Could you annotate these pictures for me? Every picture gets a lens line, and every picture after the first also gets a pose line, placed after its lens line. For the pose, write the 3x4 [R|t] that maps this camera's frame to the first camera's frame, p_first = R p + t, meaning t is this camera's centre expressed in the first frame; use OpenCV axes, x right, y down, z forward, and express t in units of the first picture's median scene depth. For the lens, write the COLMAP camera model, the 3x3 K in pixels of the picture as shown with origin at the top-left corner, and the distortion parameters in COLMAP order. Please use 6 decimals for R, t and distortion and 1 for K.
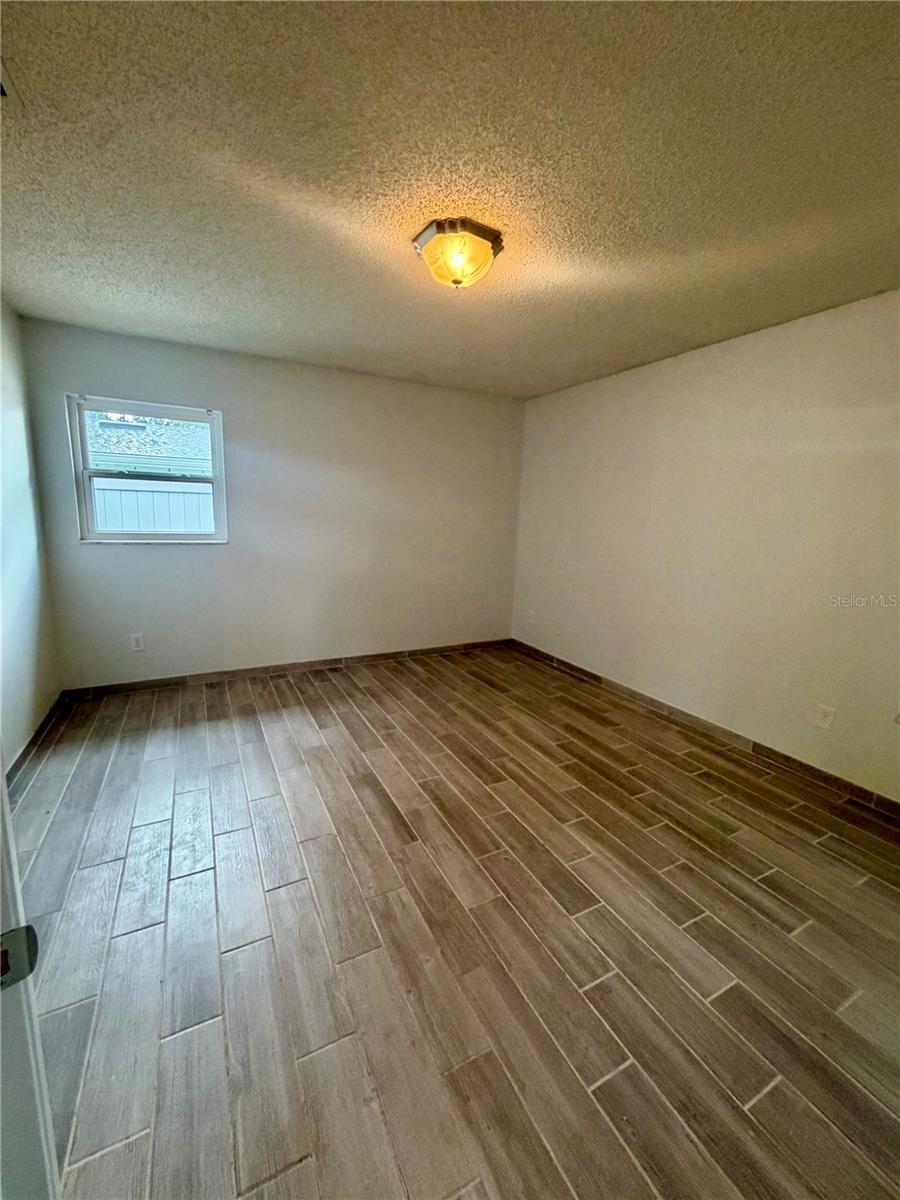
lens RADIAL K [[478.6, 0, 449.6], [0, 478.6, 595.9], [0, 0, 1]] dist [-0.001141, 0.000505]
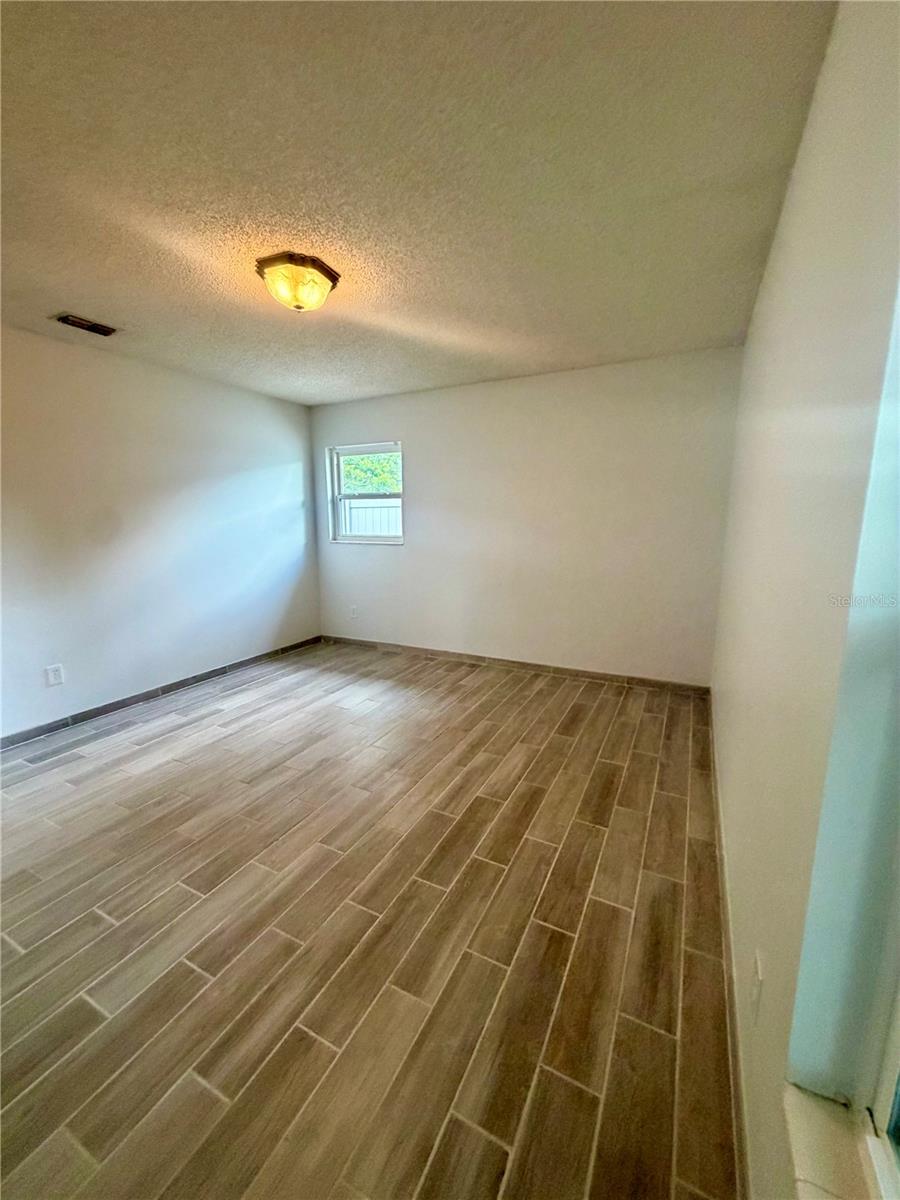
lens RADIAL K [[478.6, 0, 449.5], [0, 478.6, 595.7], [0, 0, 1]] dist [-0.001141, 0.000505]
pose [[0.573568, 0.099643, -0.813075, 0.780456], [-0.117069, 0.992356, 0.039030, -0.046716], [0.810749, 0.072800, 0.580849, 0.450258]]
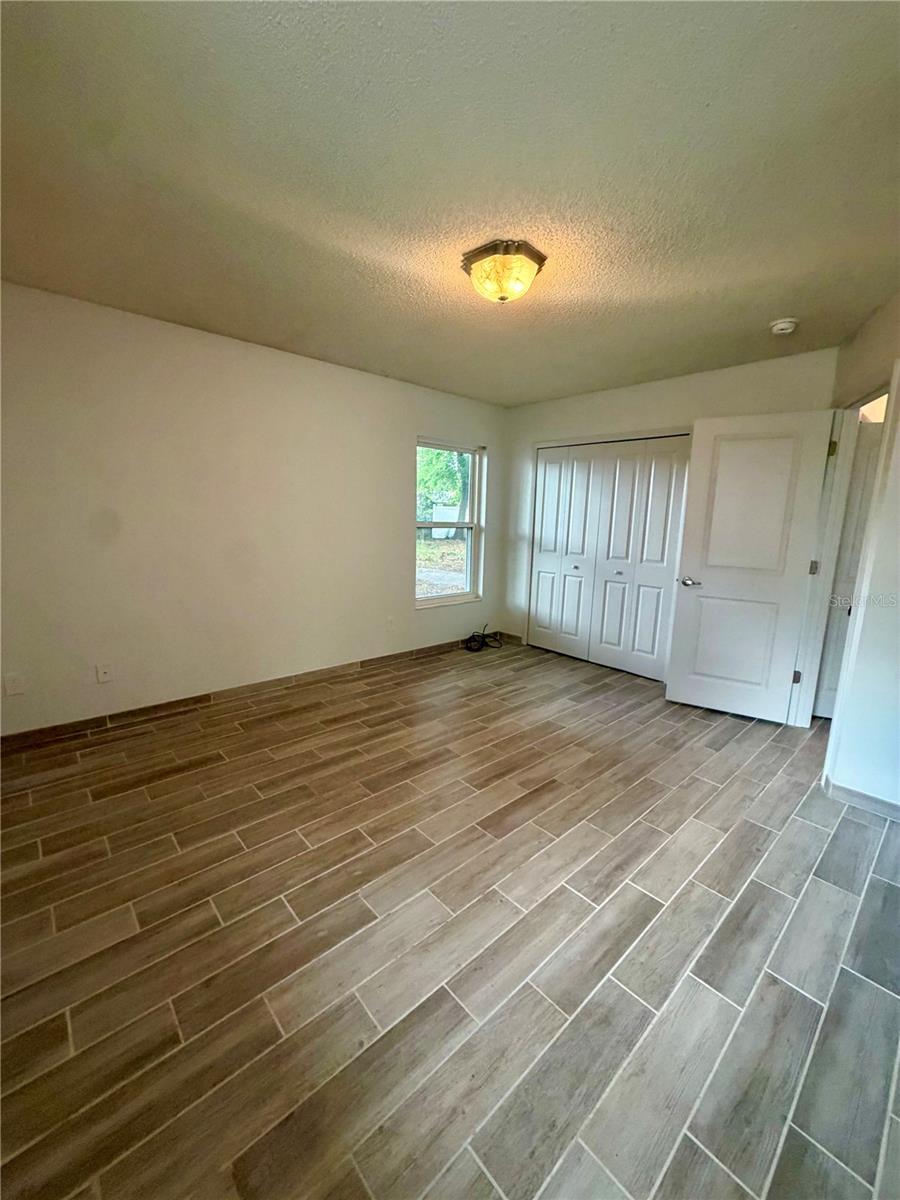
lens RADIAL K [[478.6, 0, 450.7], [0, 478.6, 603.4], [0, 0, 1]] dist [-0.001141, 0.000505]
pose [[-0.247449, -0.219300, 0.943756, -0.717967], [0.132088, 0.957319, 0.257085, -0.187460], [-0.959855, 0.188274, -0.207921, 0.957401]]
